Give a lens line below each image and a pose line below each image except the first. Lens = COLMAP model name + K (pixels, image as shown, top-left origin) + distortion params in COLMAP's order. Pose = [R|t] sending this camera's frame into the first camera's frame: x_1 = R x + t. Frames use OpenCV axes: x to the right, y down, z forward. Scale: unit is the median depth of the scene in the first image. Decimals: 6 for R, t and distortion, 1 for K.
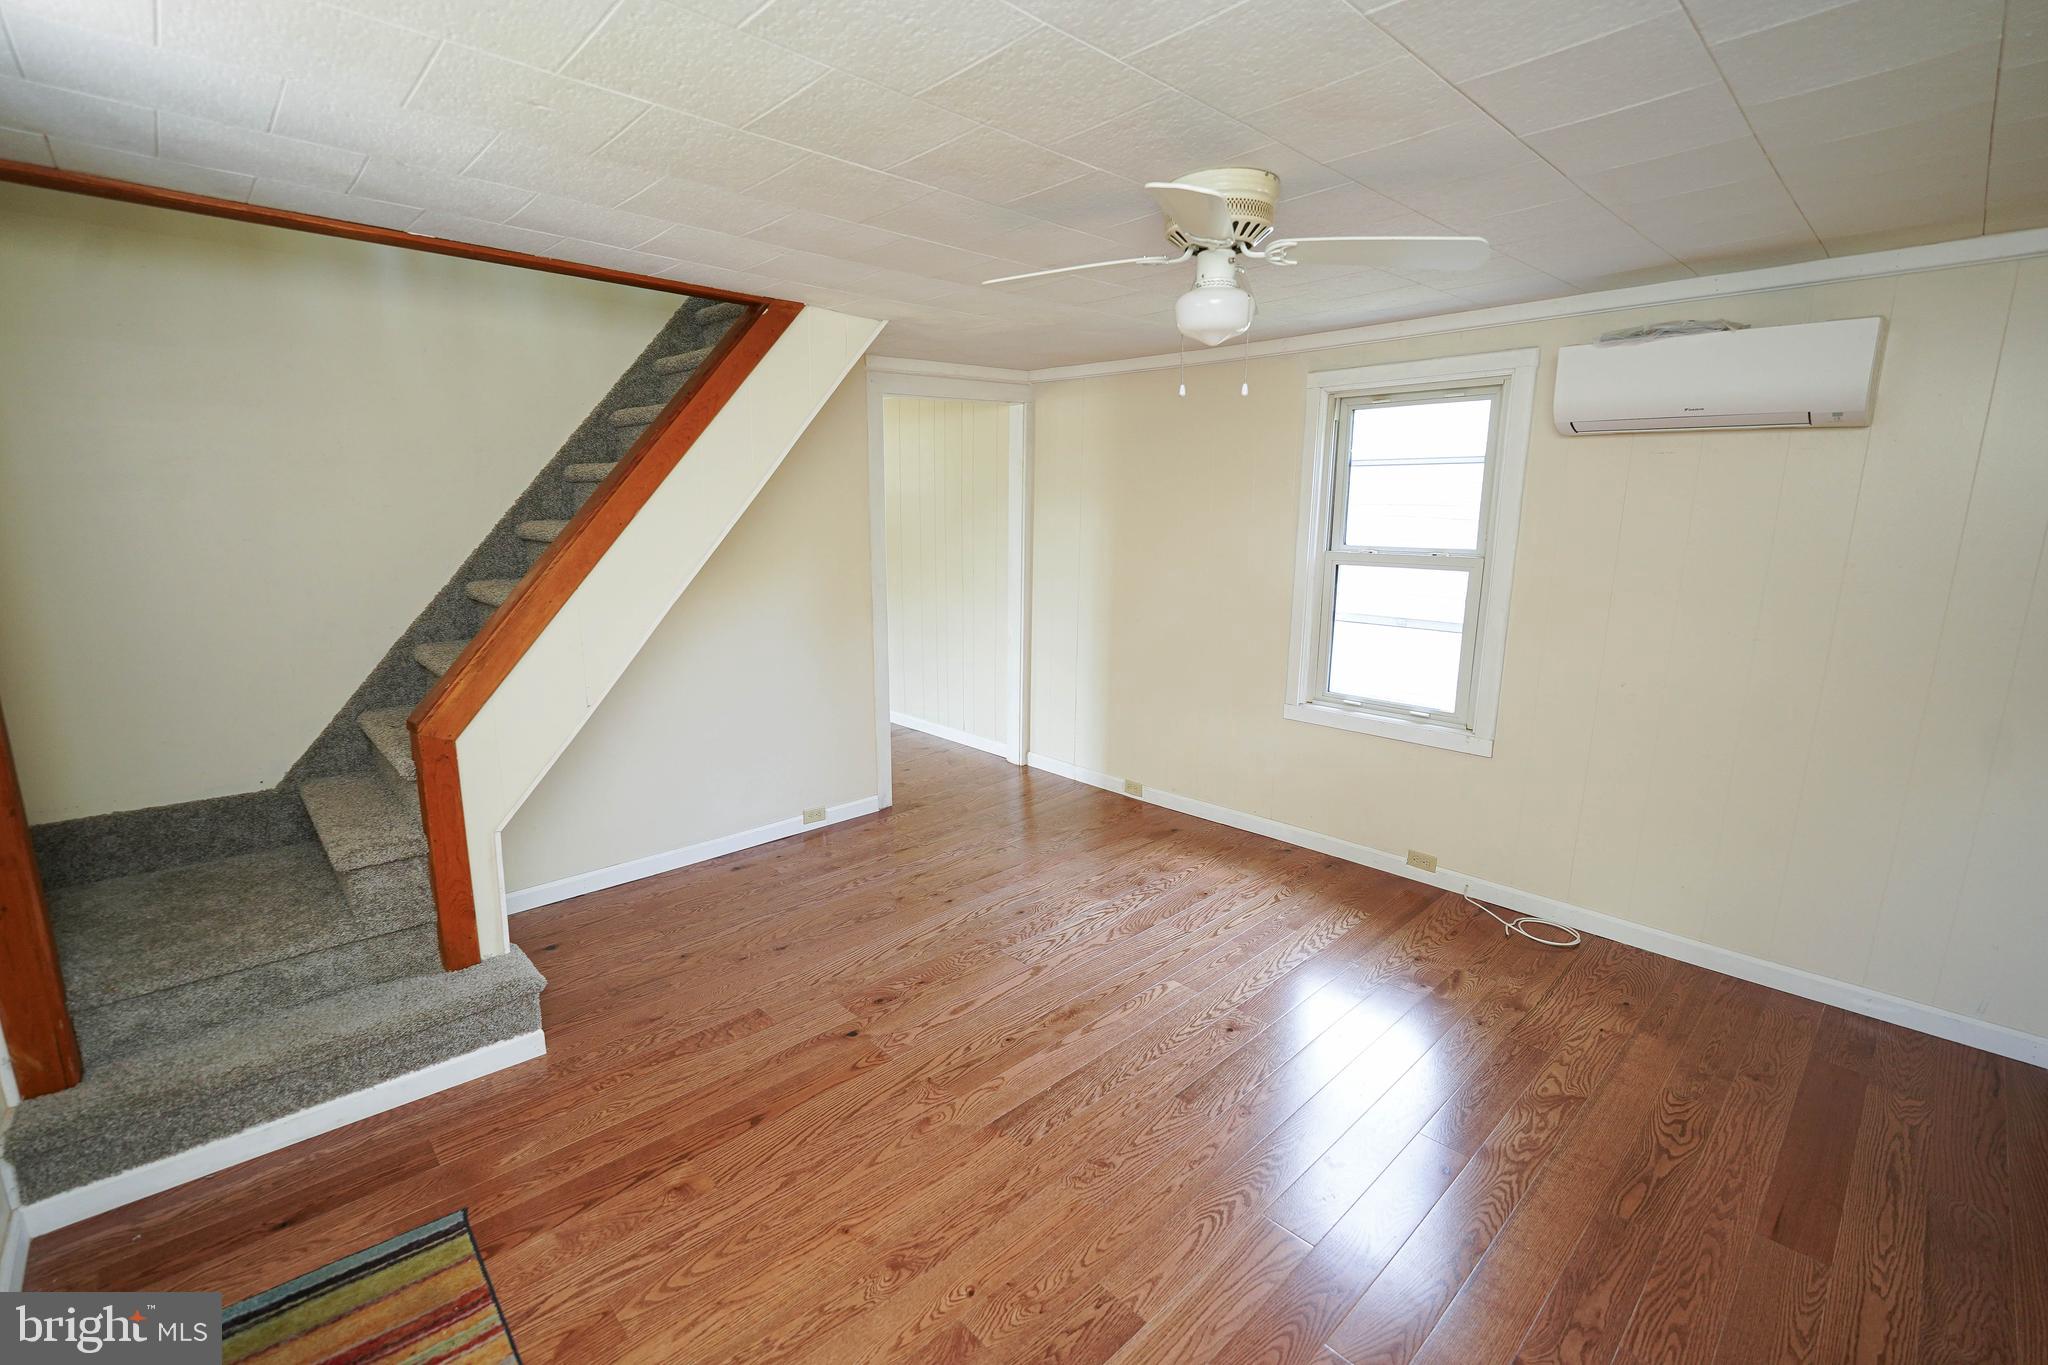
lens RADIAL K [[887.3, 0, 996.2], [0, 887.3, 679.1], [0, 0, 1]] dist [-0.021684, -0.000254]
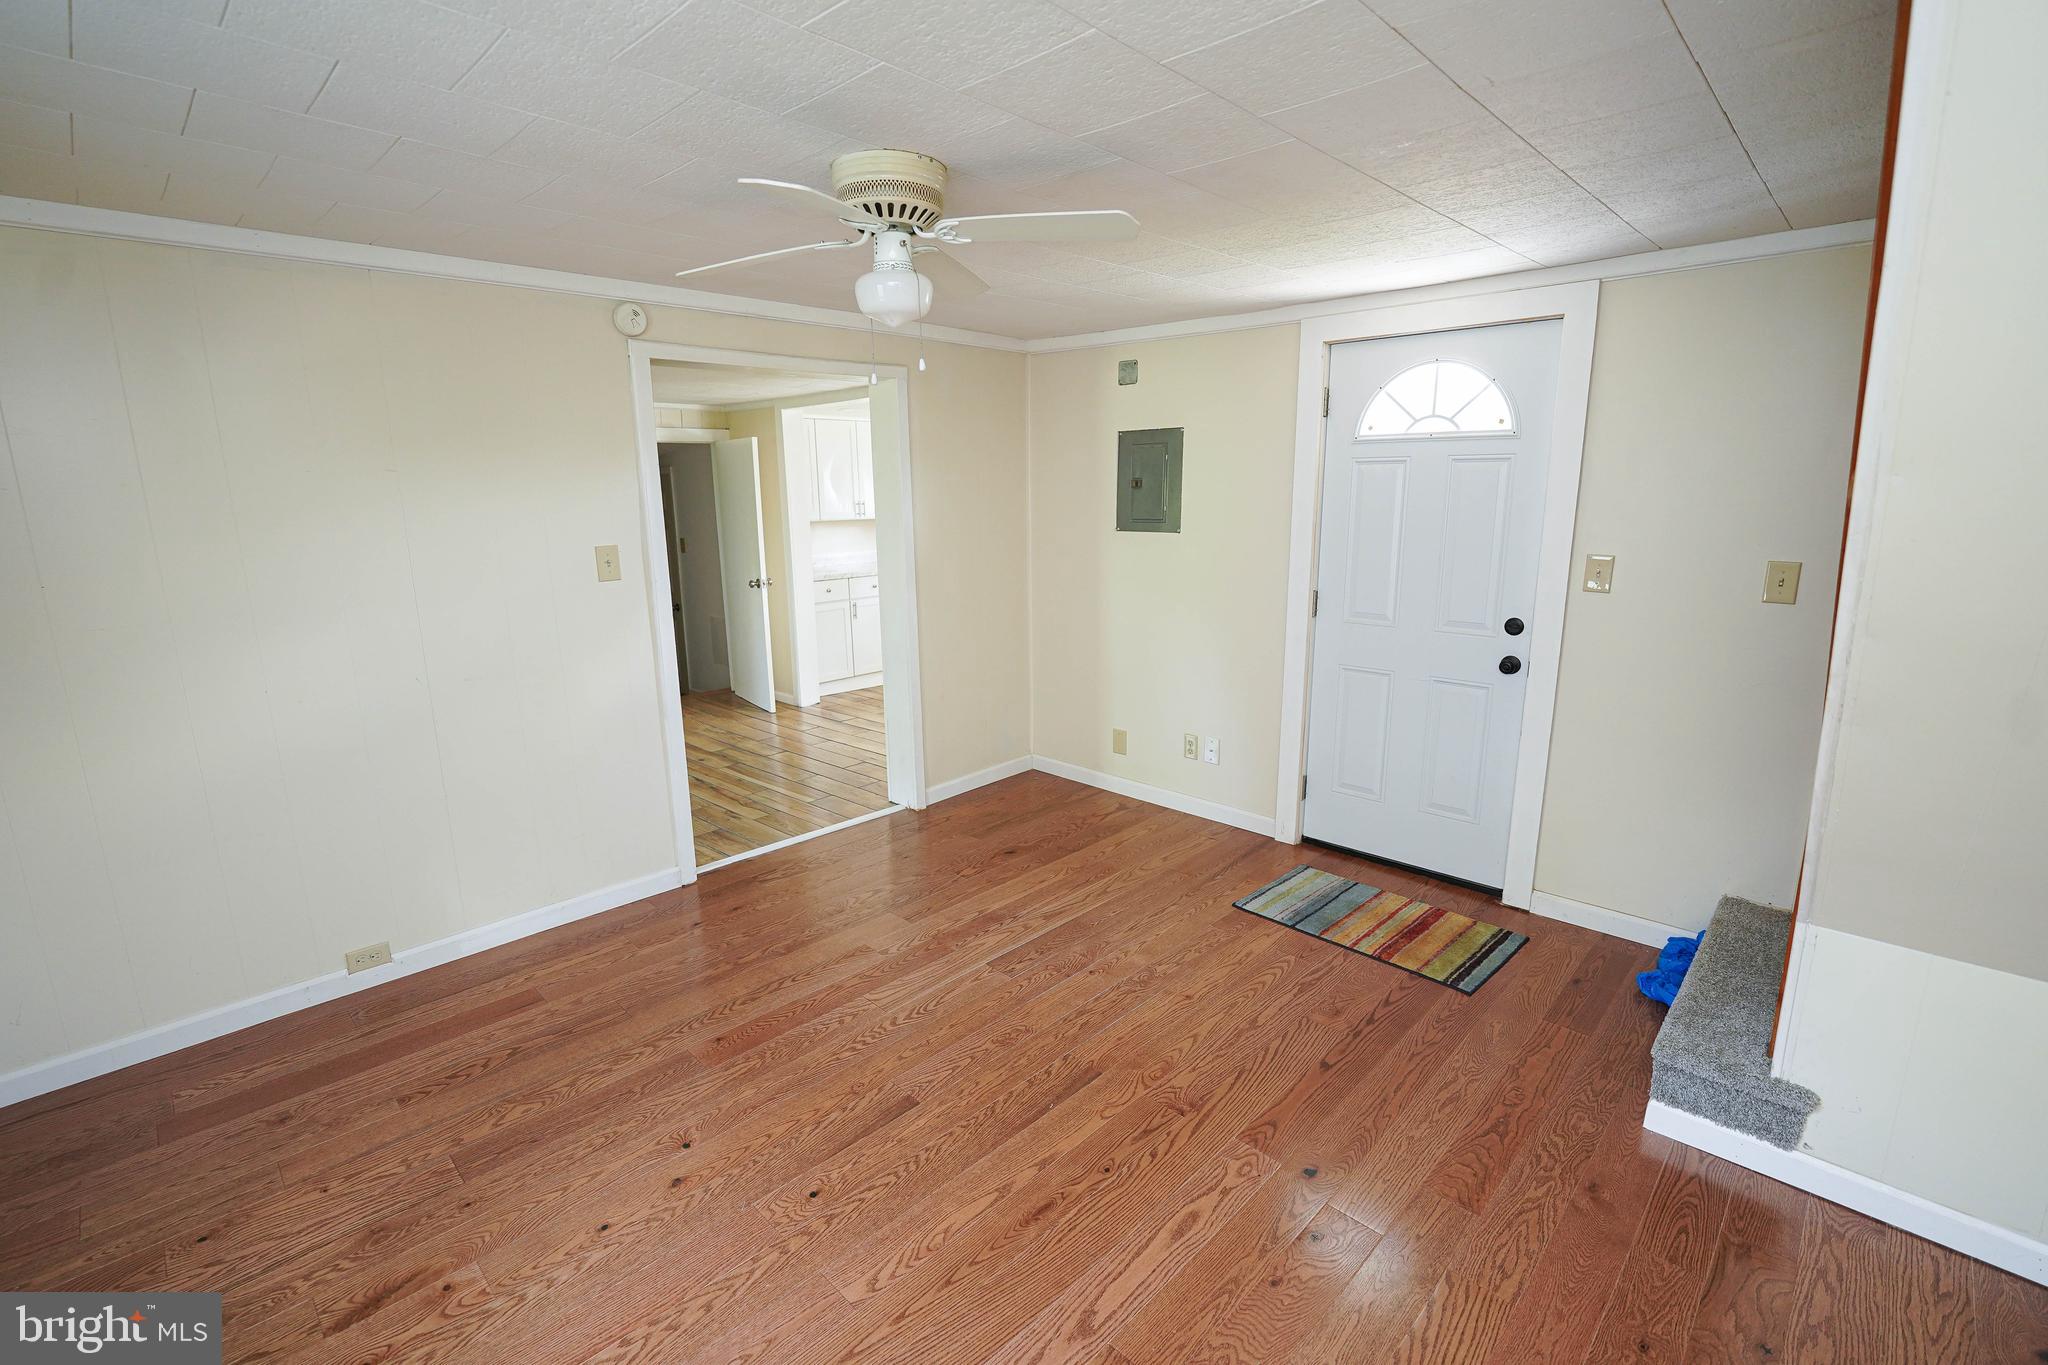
lens RADIAL K [[923.2, 0, 1010.1], [0, 923.2, 679.8], [0, 0, 1]] dist [-0.020268, -0.000294]
pose [[-0.998494, 0.021747, -0.050373, 0.130688], [0.000171, 0.919319, 0.393513, -0.311200], [0.054866, 0.392911, -0.917938, 1.570768]]
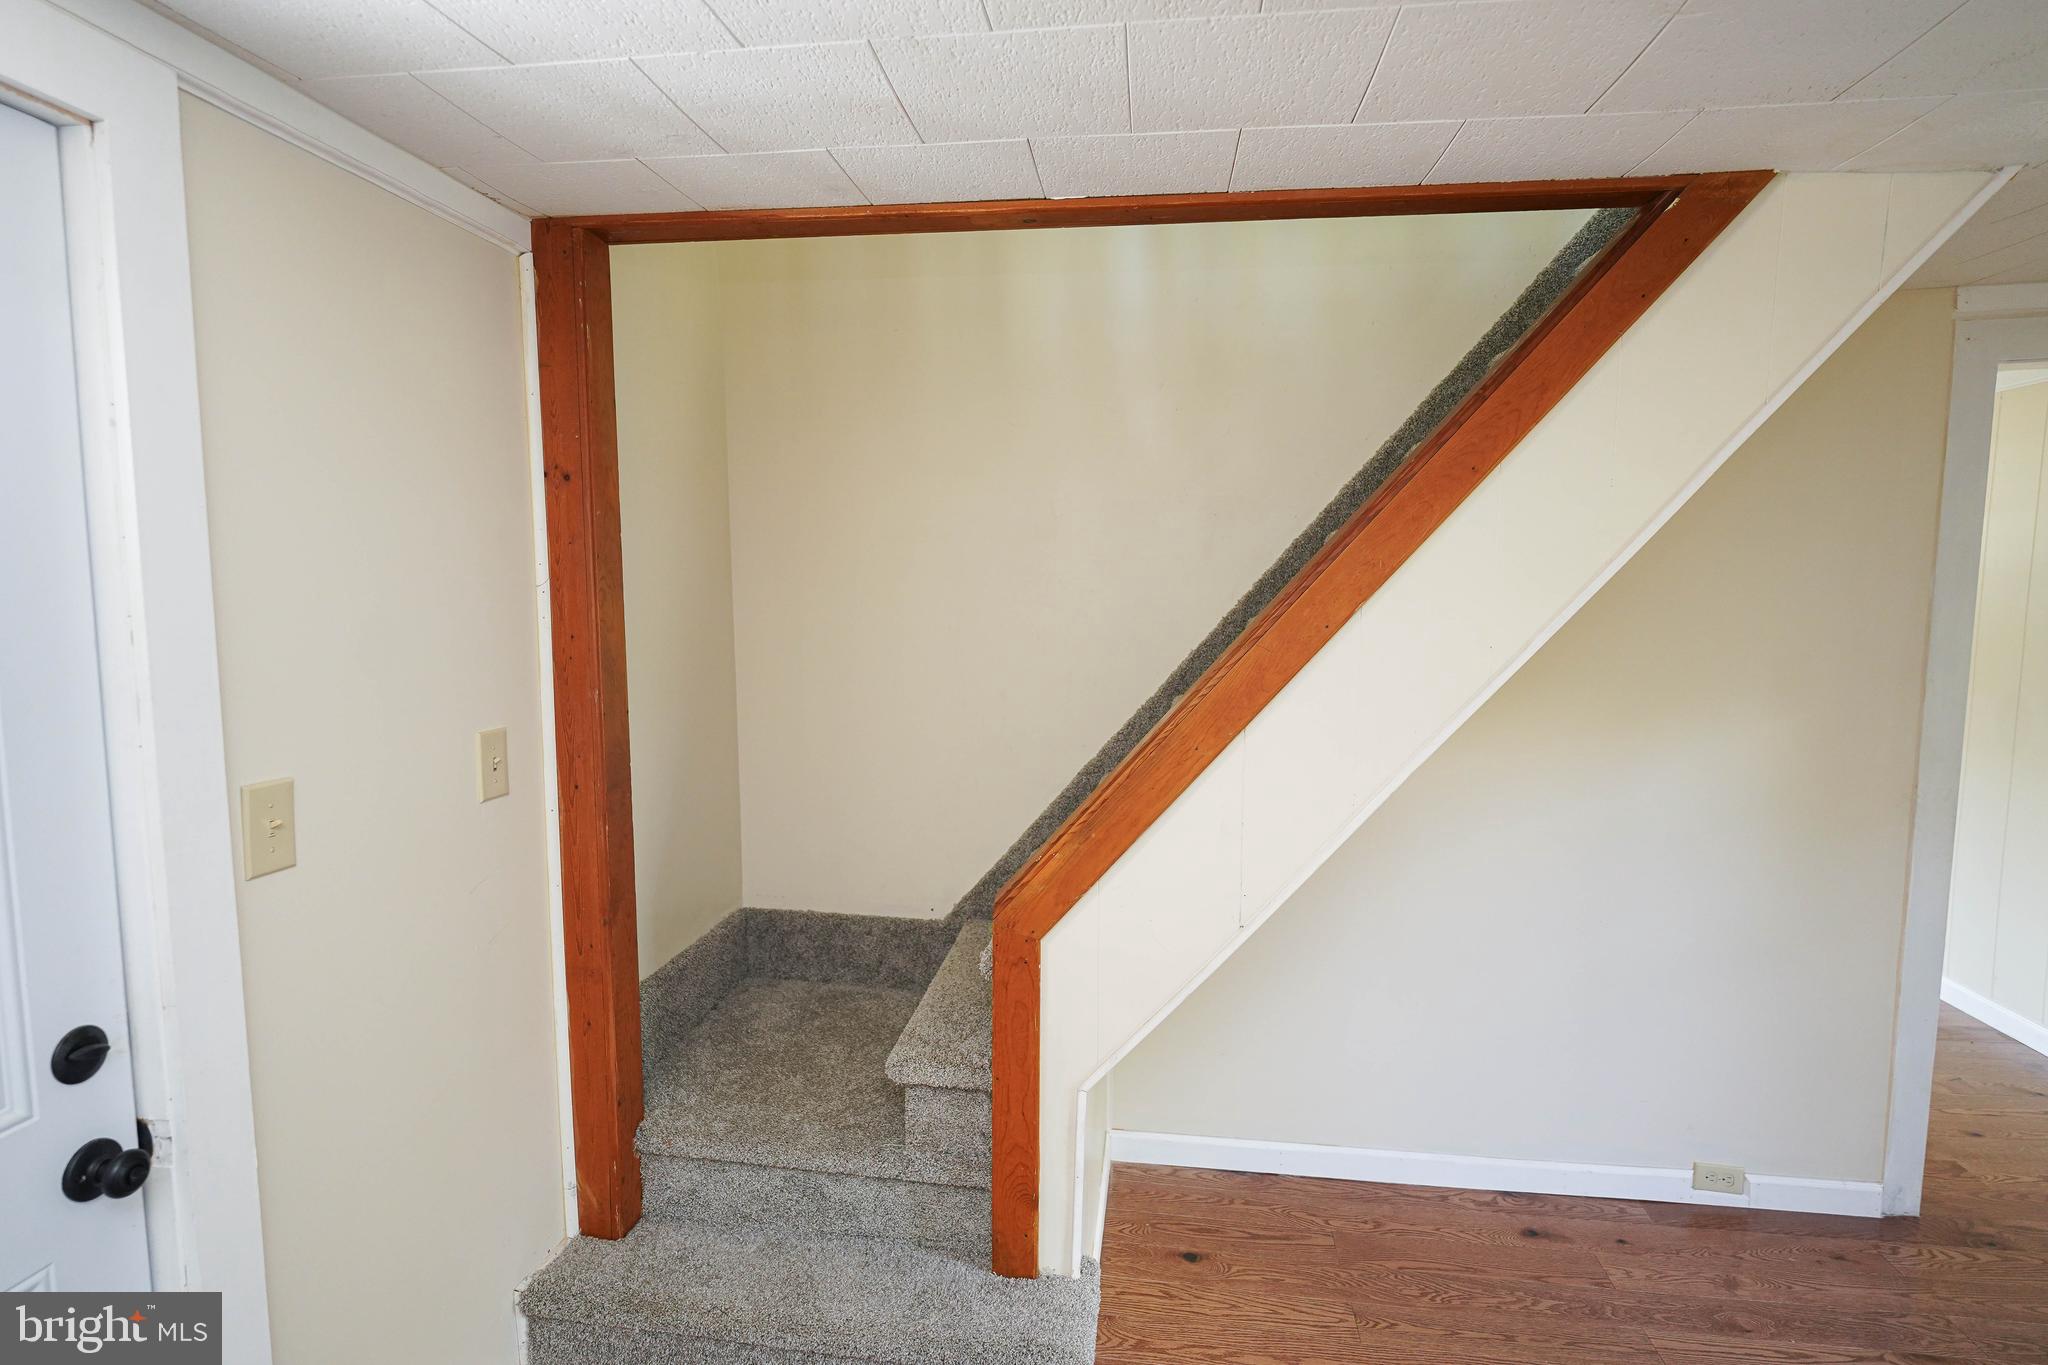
lens RADIAL K [[1031.0, 0, 1019.6], [0, 1031.0, 686.9], [0, 0, 1]] dist [-0.005402, 0.000399]
pose [[0.630090, 0.075749, -0.772819, -0.032070], [-0.149386, 0.988465, -0.024911, -0.092991], [0.762017, 0.131144, 0.634138, 0.441424]]
